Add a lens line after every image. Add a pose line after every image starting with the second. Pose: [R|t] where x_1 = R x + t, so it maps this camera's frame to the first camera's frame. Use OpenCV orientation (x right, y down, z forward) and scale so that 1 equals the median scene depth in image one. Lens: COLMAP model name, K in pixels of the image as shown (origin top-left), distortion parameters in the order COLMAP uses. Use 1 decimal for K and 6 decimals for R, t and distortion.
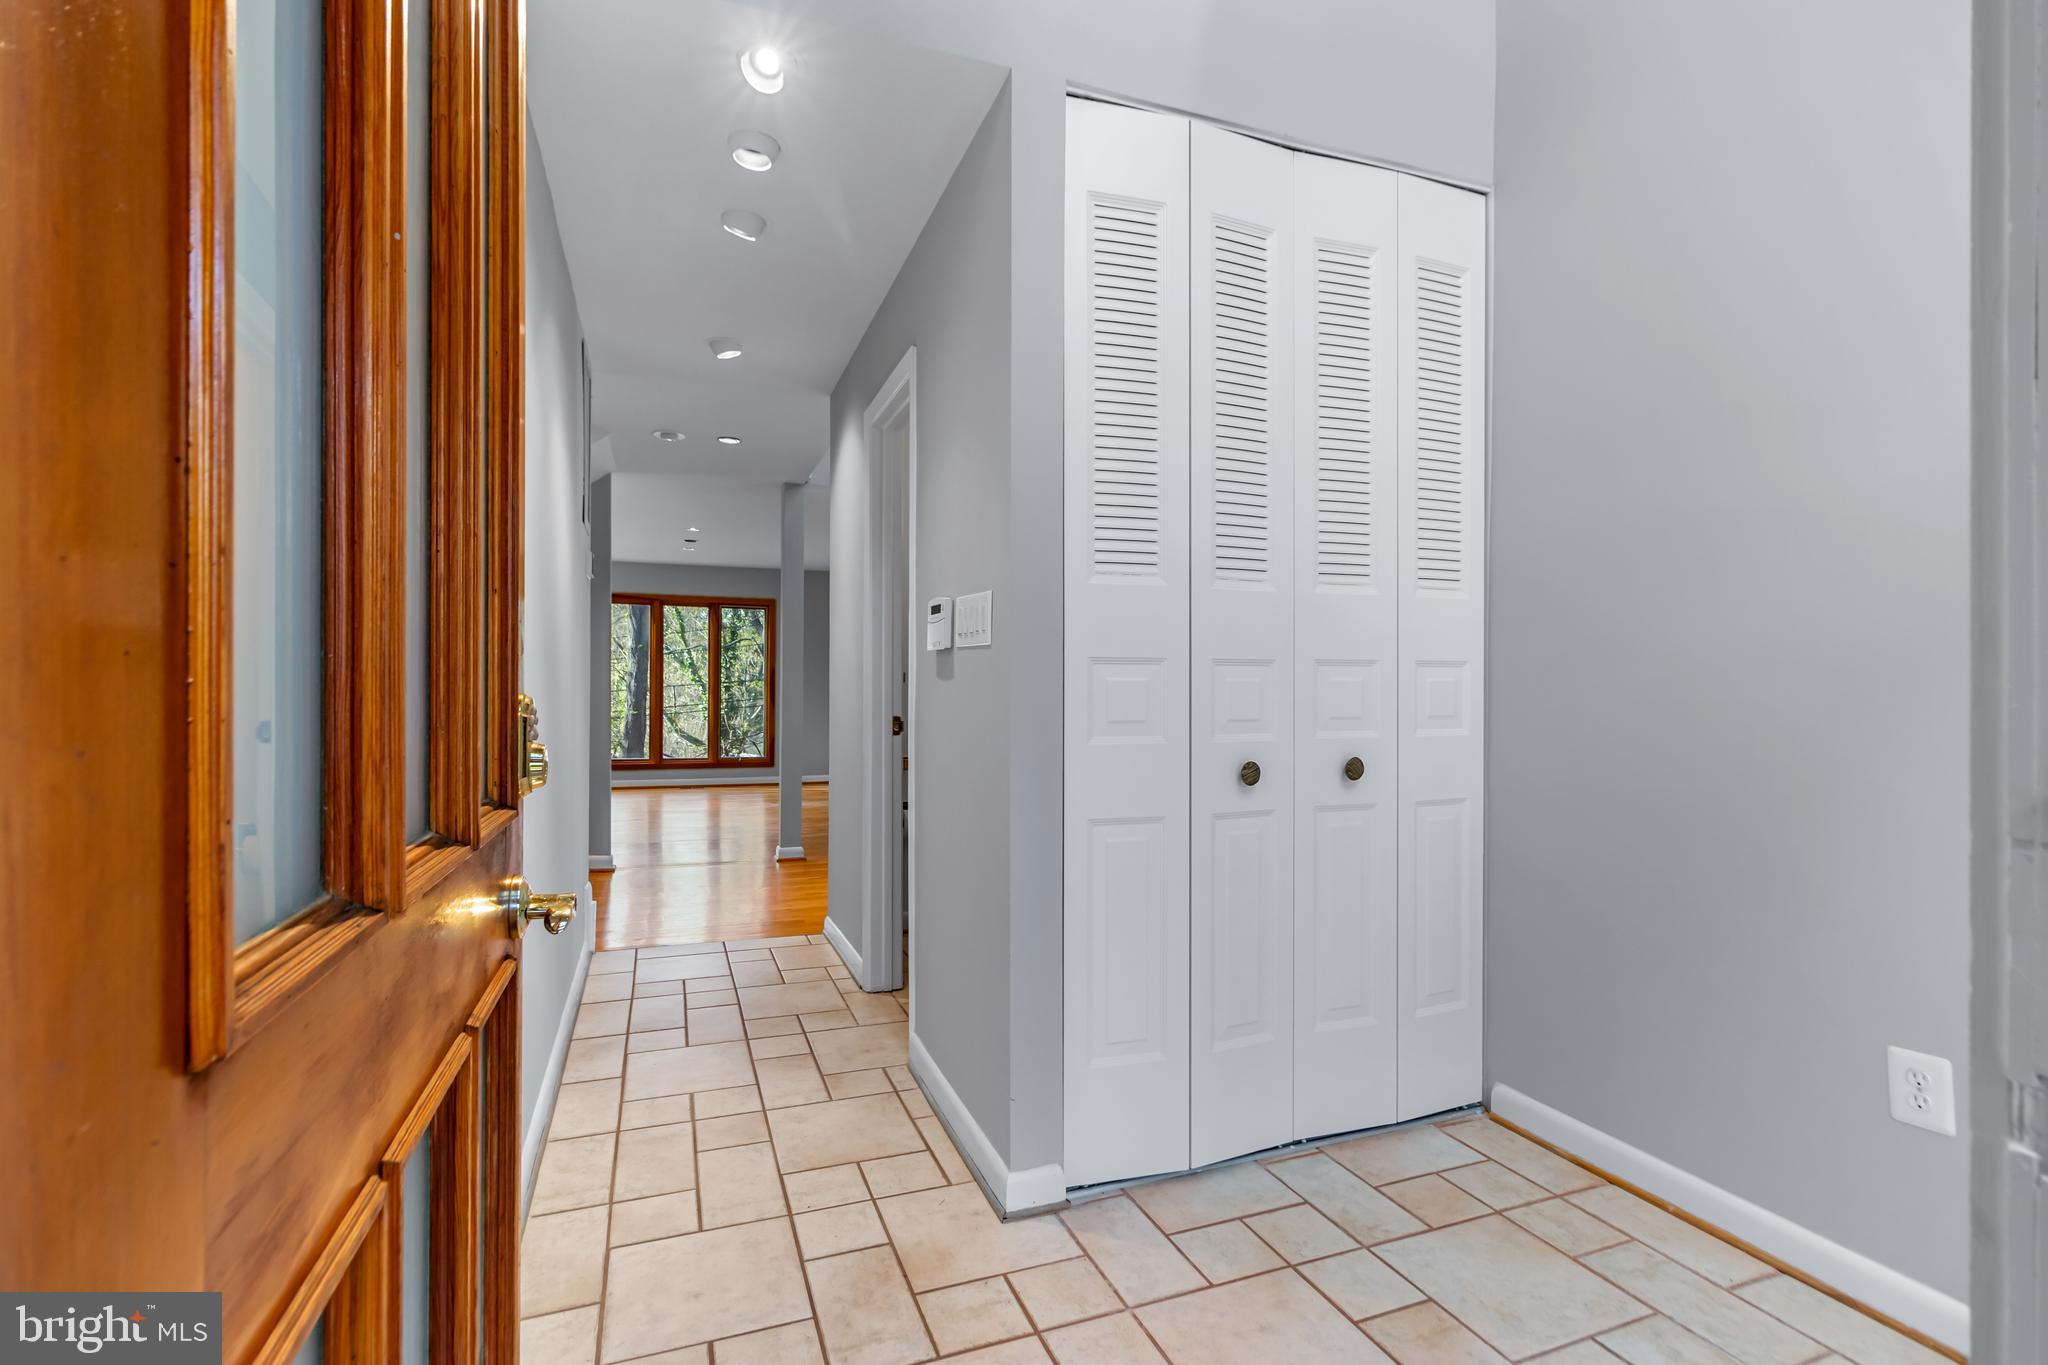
lens RADIAL K [[962.6, 0, 1034.2], [0, 962.6, 680.2], [0, 0, 1]] dist [0.002863, 0.000106]
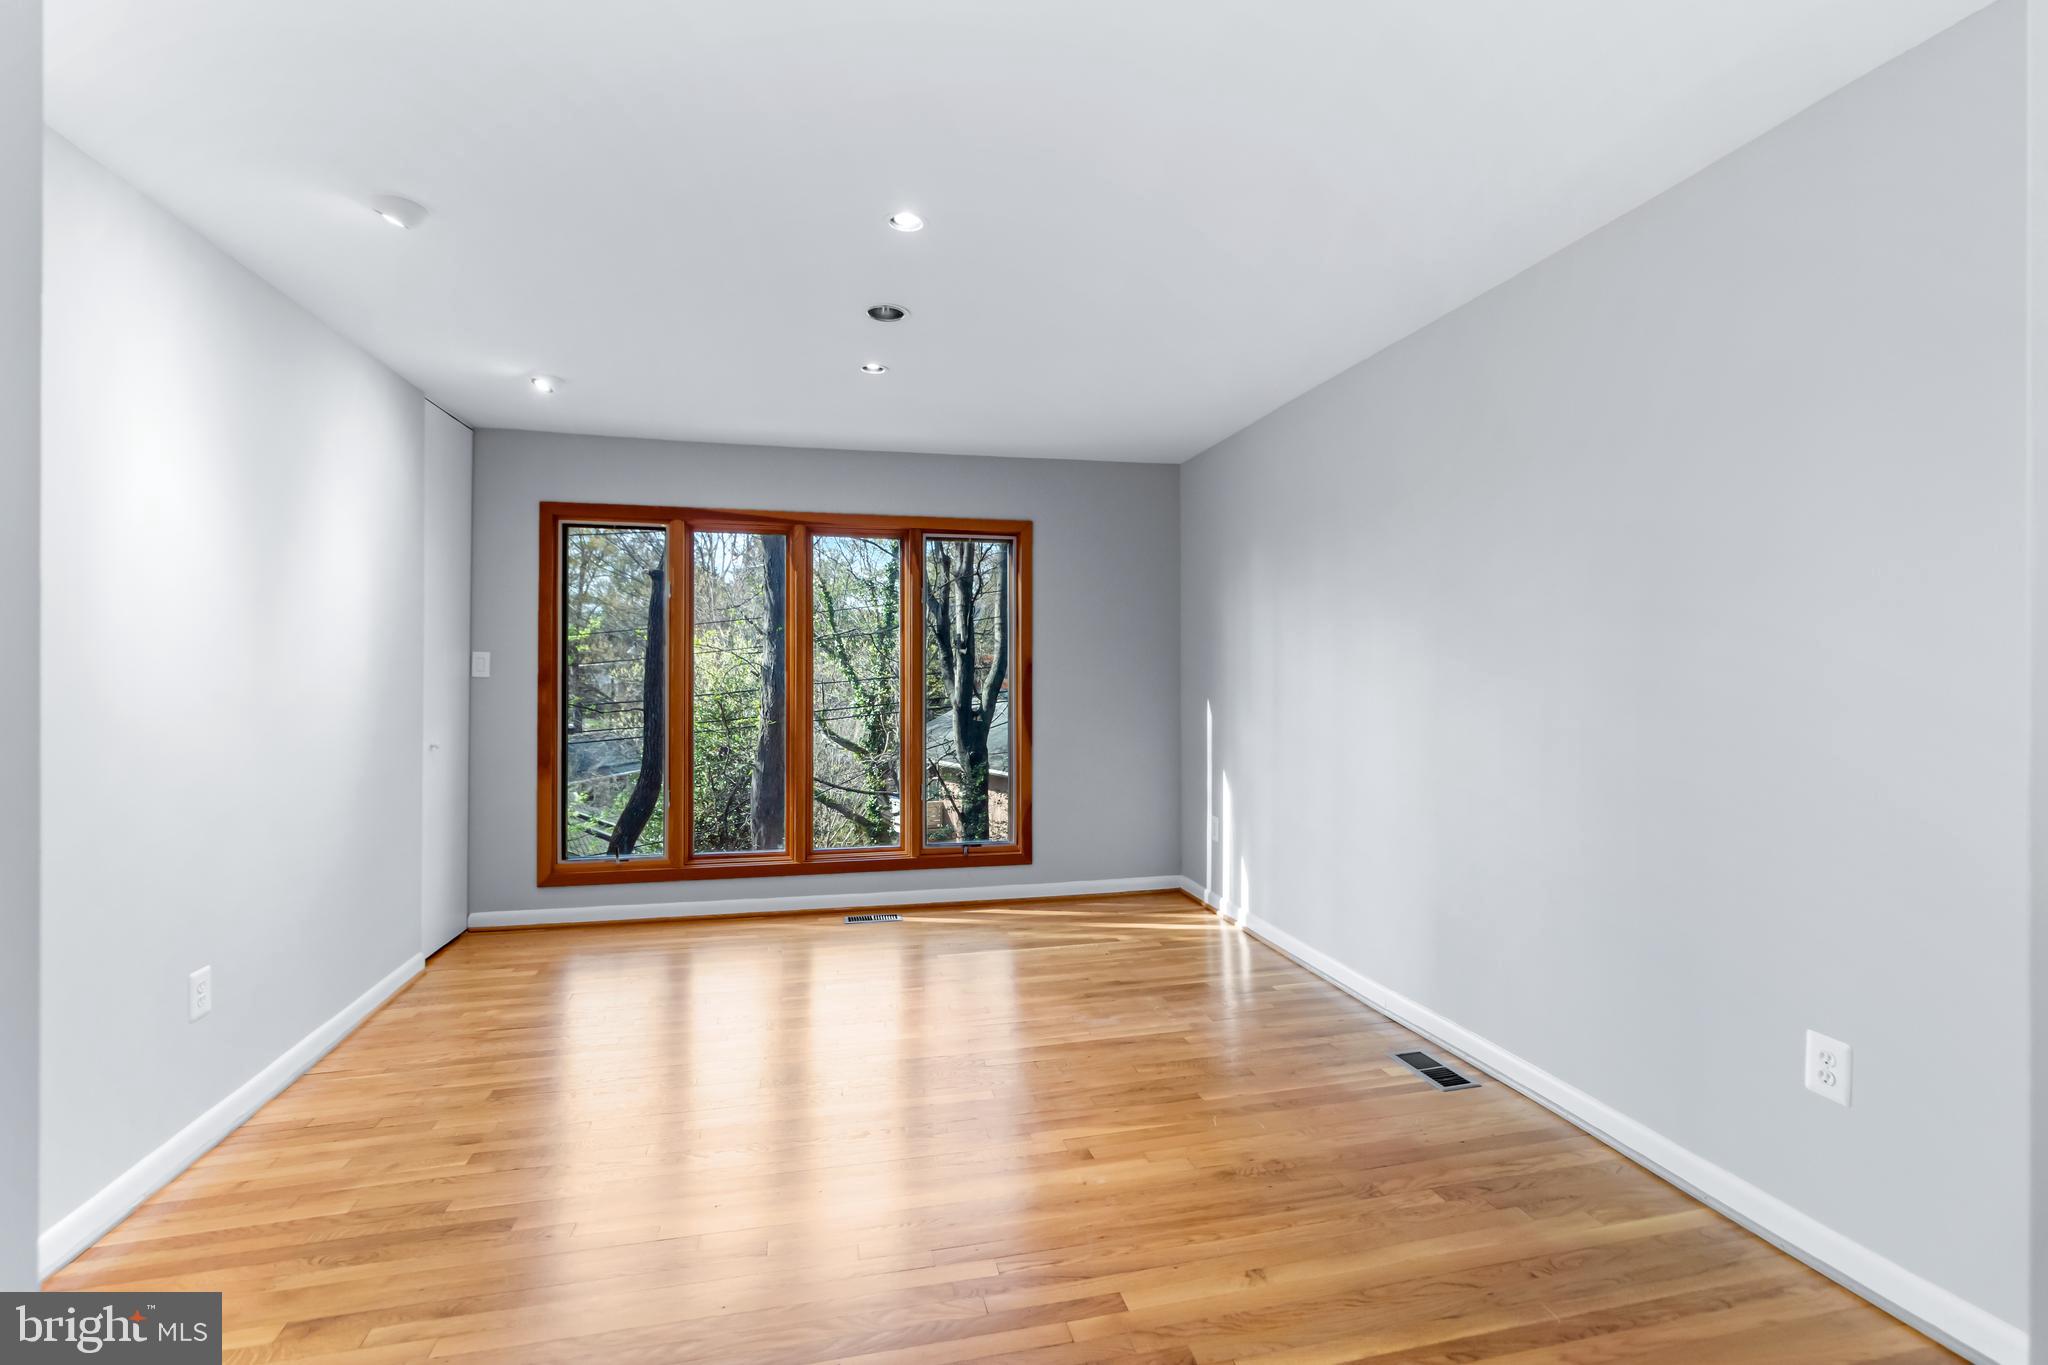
lens RADIAL K [[962.6, 0, 1034.2], [0, 962.6, 680.2], [0, 0, 1]] dist [0.002863, 0.000106]
pose [[0.990341, 0.000467, -0.138650, -0.073550], [0.001186, 0.999929, 0.011842, -0.002920], [0.138645, -0.011892, 0.990271, 0.190223]]
